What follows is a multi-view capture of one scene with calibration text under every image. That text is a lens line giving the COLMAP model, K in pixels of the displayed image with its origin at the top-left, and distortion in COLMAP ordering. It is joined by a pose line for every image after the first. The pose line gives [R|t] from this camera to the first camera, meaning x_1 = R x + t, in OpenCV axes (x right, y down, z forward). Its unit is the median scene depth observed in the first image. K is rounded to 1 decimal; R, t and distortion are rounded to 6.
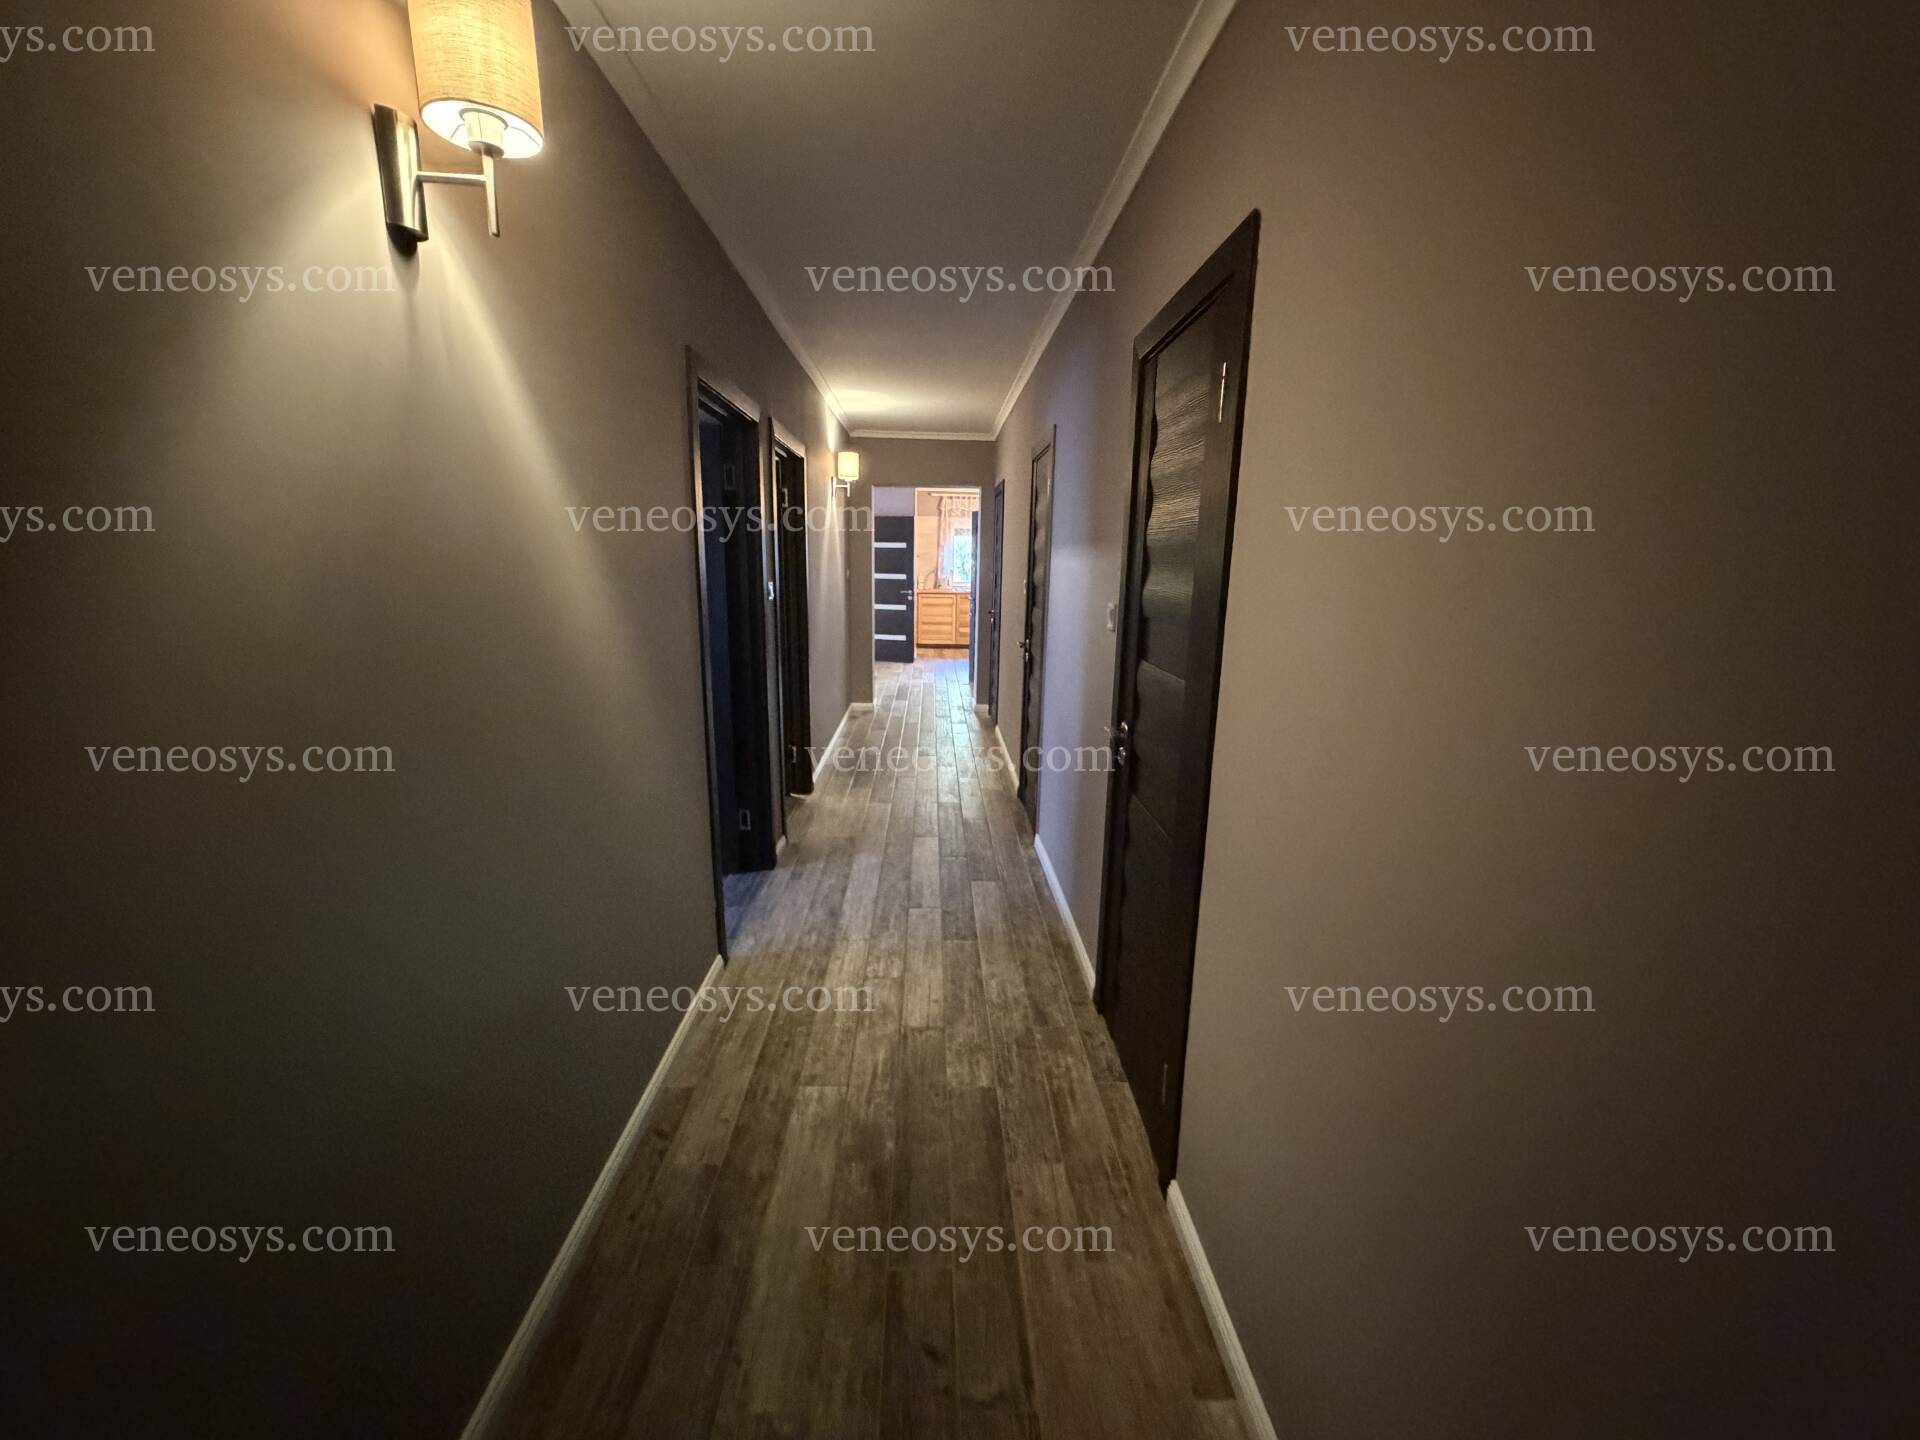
lens RADIAL K [[764.5, 0, 955.6], [0, 764.5, 718.7], [0, 0, 1]] dist [-0.000519, 0.000172]
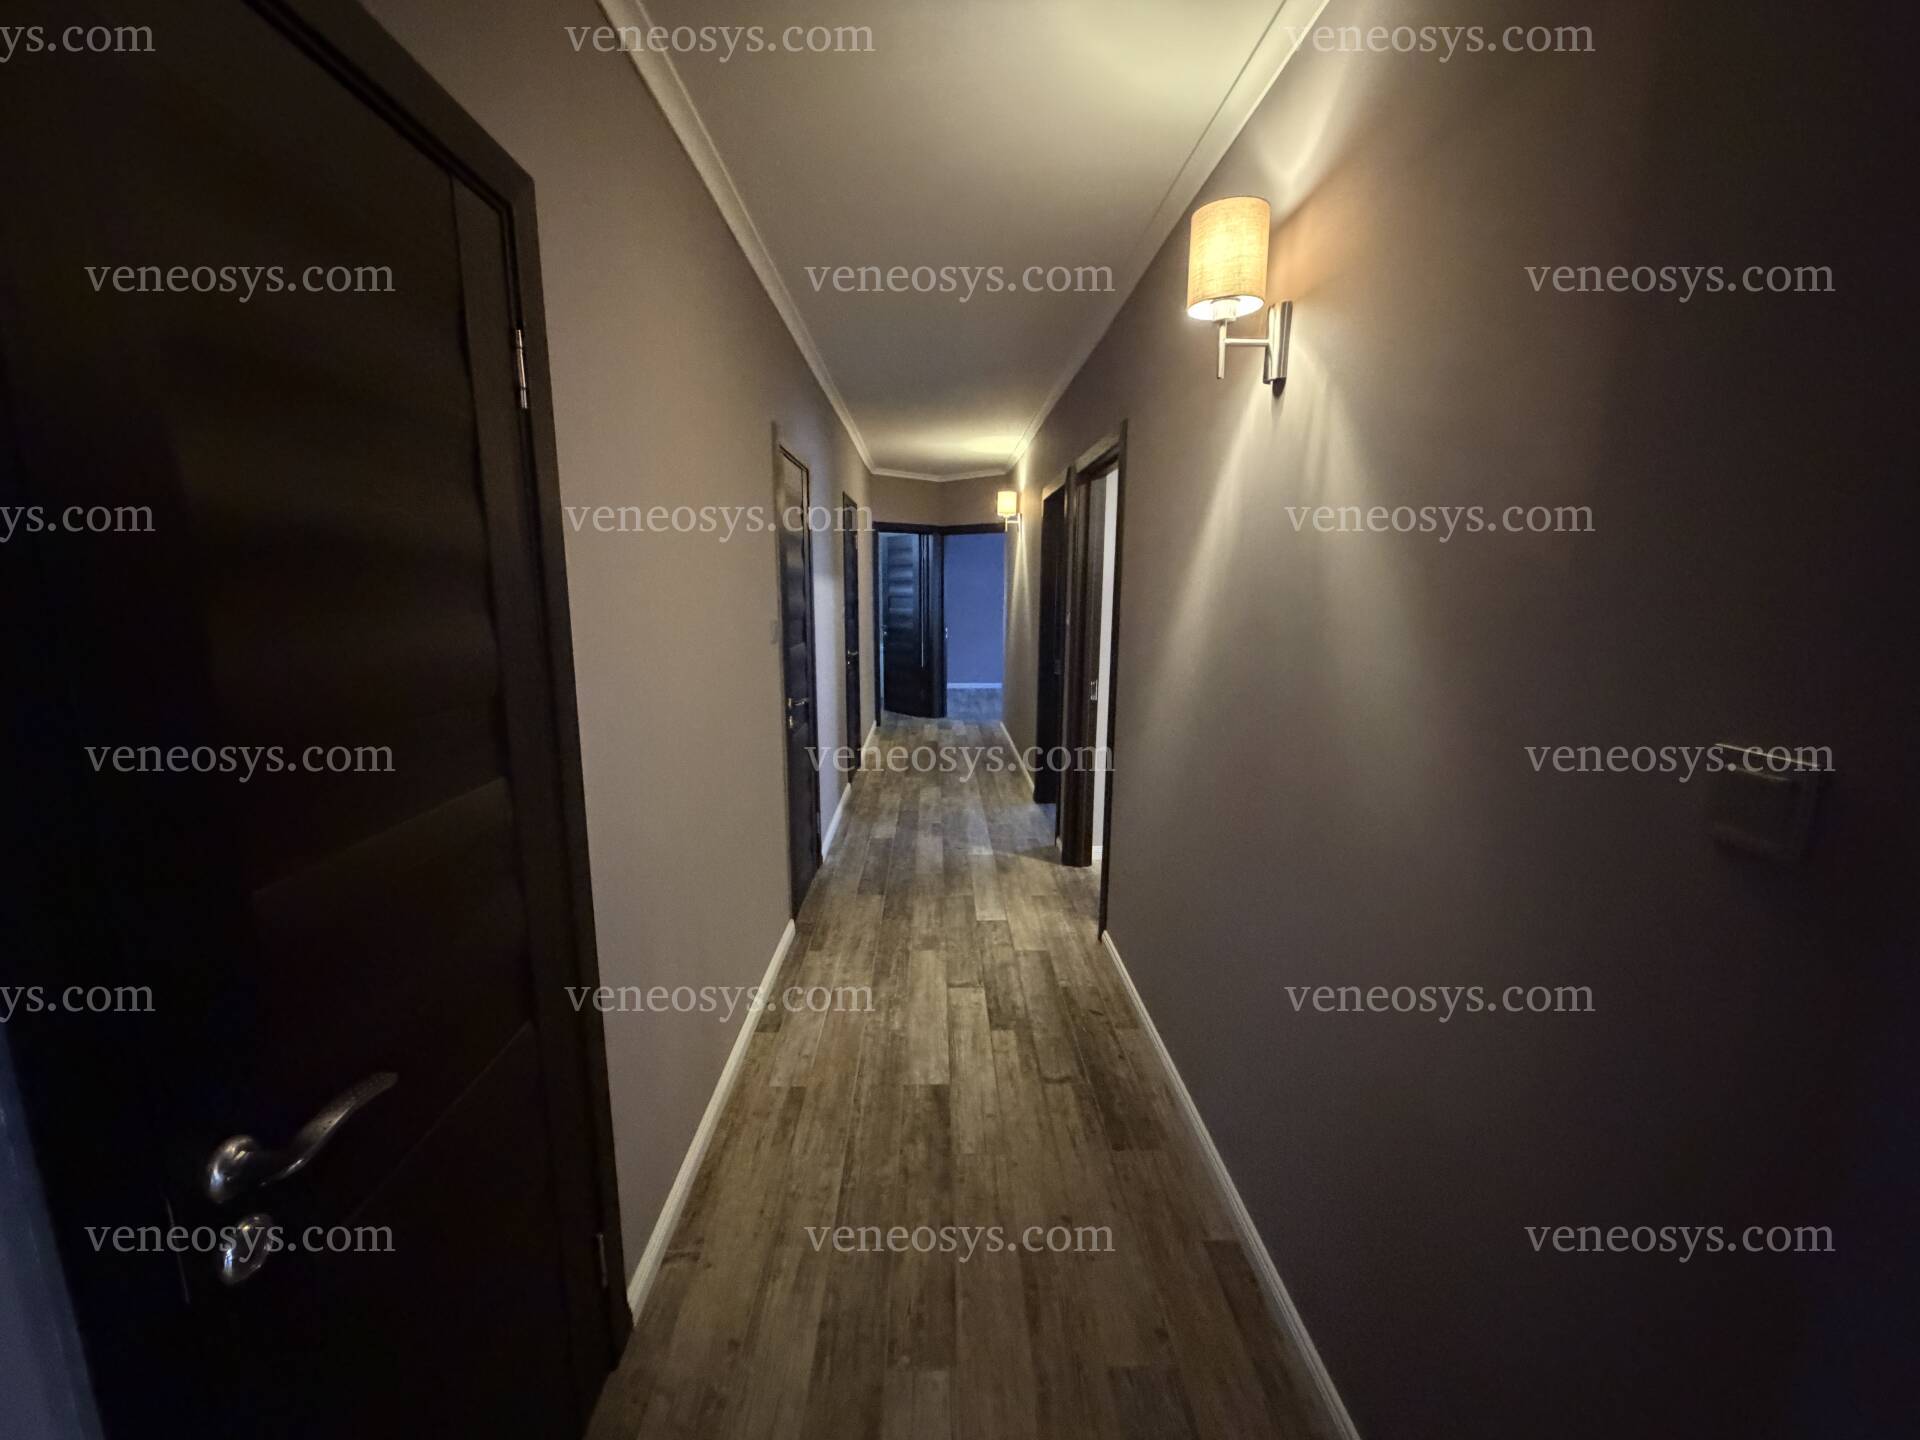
lens RADIAL K [[764.5, 0, 955.6], [0, 764.5, 718.7], [0, 0, 1]] dist [-0.000519, 0.000172]
pose [[-0.999747, -0.022438, 0.001308, -0.091031], [-0.020279, 0.925572, 0.378029, -0.515789], [-0.009692, 0.377907, -0.925793, 2.400518]]
